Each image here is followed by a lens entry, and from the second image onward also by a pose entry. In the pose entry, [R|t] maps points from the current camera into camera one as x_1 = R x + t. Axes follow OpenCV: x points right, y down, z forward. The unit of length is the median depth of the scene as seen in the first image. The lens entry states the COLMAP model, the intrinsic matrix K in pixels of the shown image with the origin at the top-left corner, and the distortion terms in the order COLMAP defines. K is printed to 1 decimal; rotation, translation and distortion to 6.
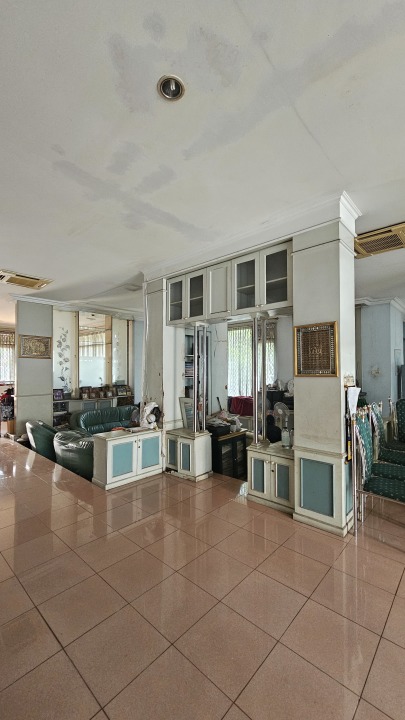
lens RADIAL K [[295.2, 0, 203.6], [0, 295.2, 361.5], [0, 0, 1]] dist [-0.003277, 0.000008]
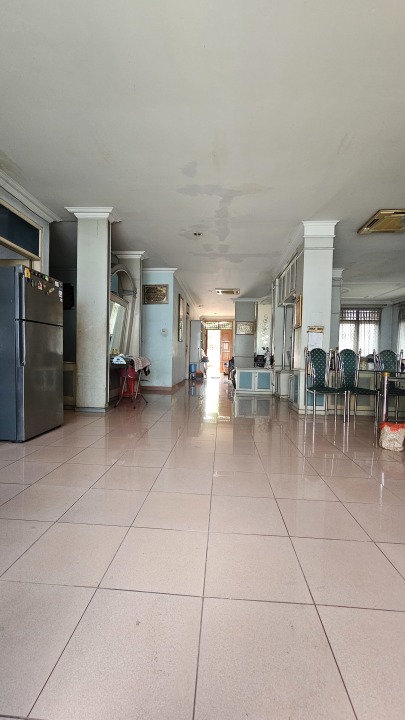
lens RADIAL K [[295.2, 0, 201.7], [0, 295.2, 362.3], [0, 0, 1]] dist [-0.003277, 0.000008]
pose [[0.621999, 0.035233, -0.782225, 0.990287], [-0.004451, 0.999130, 0.041464, 0.128548], [0.783005, -0.022309, 0.621615, -0.393622]]
